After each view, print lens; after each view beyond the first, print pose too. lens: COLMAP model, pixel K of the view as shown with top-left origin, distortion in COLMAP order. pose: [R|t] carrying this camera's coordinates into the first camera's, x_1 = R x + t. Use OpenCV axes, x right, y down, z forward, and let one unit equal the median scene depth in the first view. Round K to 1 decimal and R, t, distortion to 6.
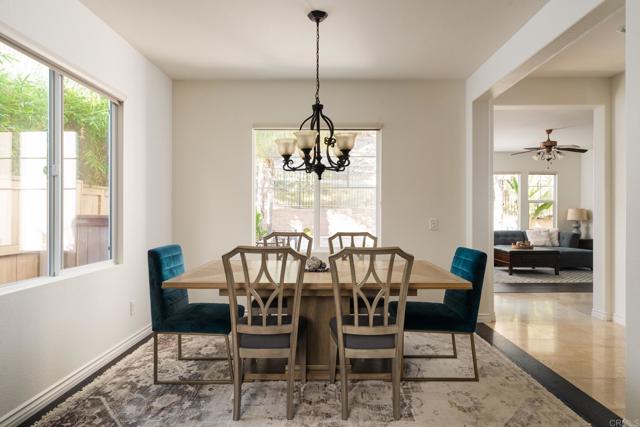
lens RADIAL K [[410.5, 0, 319.4], [0, 410.5, 211.3], [0, 0, 1]] dist [0.003546, 0.000722]
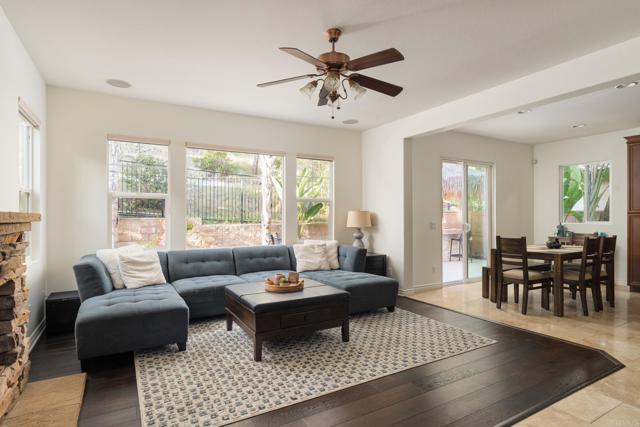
lens RADIAL K [[341.3, 0, 318.9], [0, 341.3, 212.3], [0, 0, 1]] dist [-0.022380, -0.001135]
pose [[0.863652, -0.002827, 0.504080, 0.279512], [0.008106, 0.999933, -0.008280, 0.000066], [-0.504023, 0.011237, 0.863617, 0.540287]]
